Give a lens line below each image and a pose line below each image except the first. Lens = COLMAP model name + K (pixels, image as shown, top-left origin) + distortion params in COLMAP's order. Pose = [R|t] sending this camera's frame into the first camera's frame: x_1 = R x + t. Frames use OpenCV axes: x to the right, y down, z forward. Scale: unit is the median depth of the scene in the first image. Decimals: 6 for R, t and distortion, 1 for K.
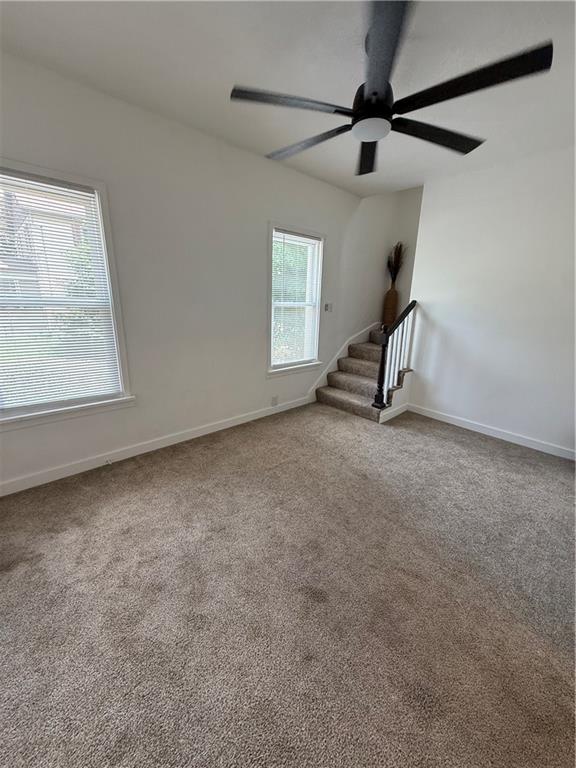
lens RADIAL K [[308.3, 0, 287.9], [0, 308.3, 381.2], [0, 0, 1]] dist [-0.000224, 0.000434]
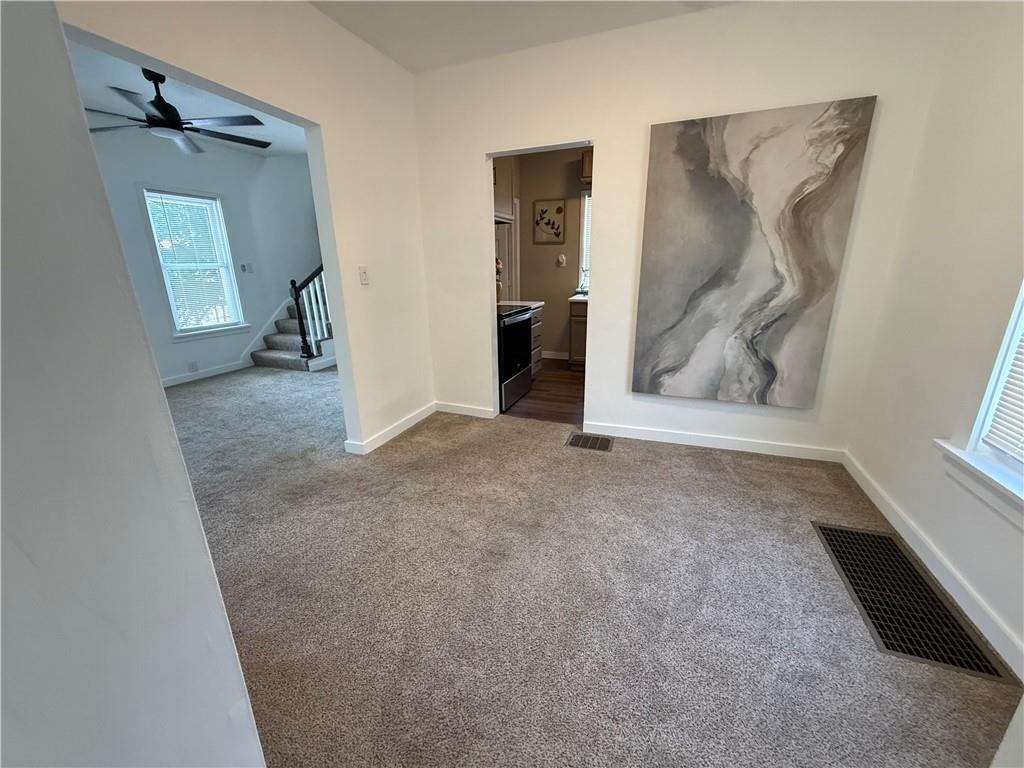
lens RADIAL K [[411.0, 0, 511.8], [0, 411.0, 388.4], [0, 0, 1]] dist [-0.000224, 0.000434]
pose [[0.899469, -0.166308, 0.404101, 0.333721], [0.150579, 0.986070, 0.070652, 0.195226], [-0.410222, -0.002700, 0.911982, -0.609942]]
